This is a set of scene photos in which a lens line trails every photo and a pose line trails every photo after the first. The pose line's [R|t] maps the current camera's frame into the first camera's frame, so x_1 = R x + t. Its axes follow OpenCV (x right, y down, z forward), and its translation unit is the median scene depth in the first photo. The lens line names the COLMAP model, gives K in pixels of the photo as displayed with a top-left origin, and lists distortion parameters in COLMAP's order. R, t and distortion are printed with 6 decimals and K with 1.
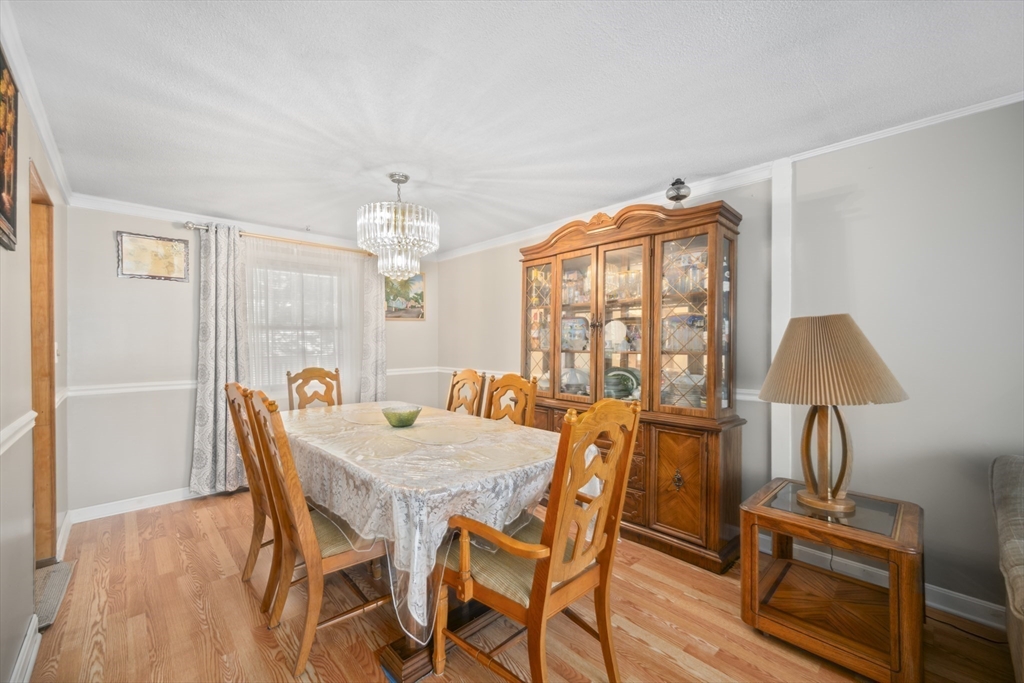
lens RADIAL K [[404.8, 0, 512.3], [0, 404.8, 340.2], [0, 0, 1]] dist [-0.000467, -0.000072]
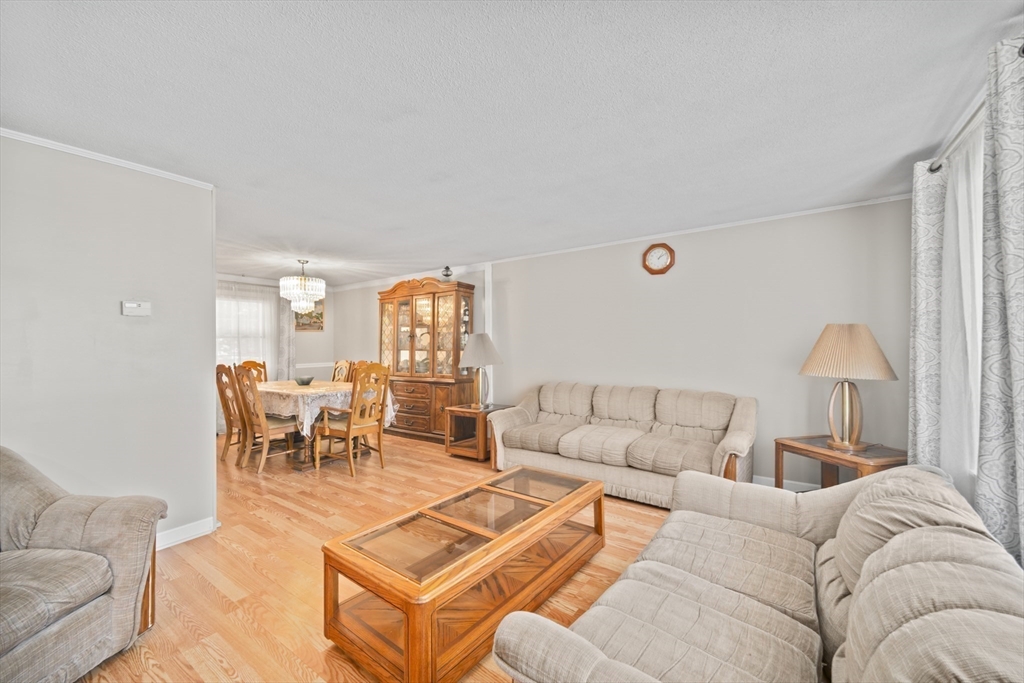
lens RADIAL K [[404.8, 0, 511.1], [0, 404.8, 340.0], [0, 0, 1]] dist [-0.000467, -0.000072]
pose [[0.982410, -0.002934, 0.186711, 0.276135], [0.005053, 0.999928, -0.010877, 0.004322], [-0.186666, 0.011629, 0.982355, -0.892671]]
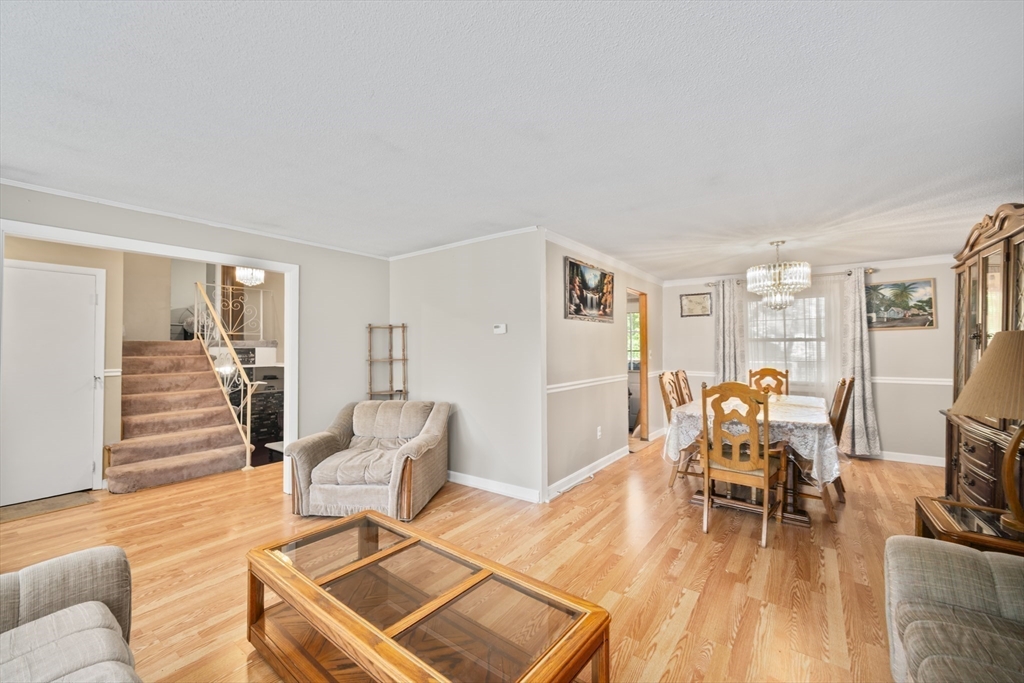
lens RADIAL K [[404.8, 0, 486.4], [0, 404.8, 345.8], [0, 0, 1]] dist [-0.000467, -0.000072]
pose [[0.159502, -0.009783, -0.987149, 0.813015], [0.000710, 0.999952, -0.009795, -0.000031], [0.987197, 0.000861, 0.159501, -0.251609]]
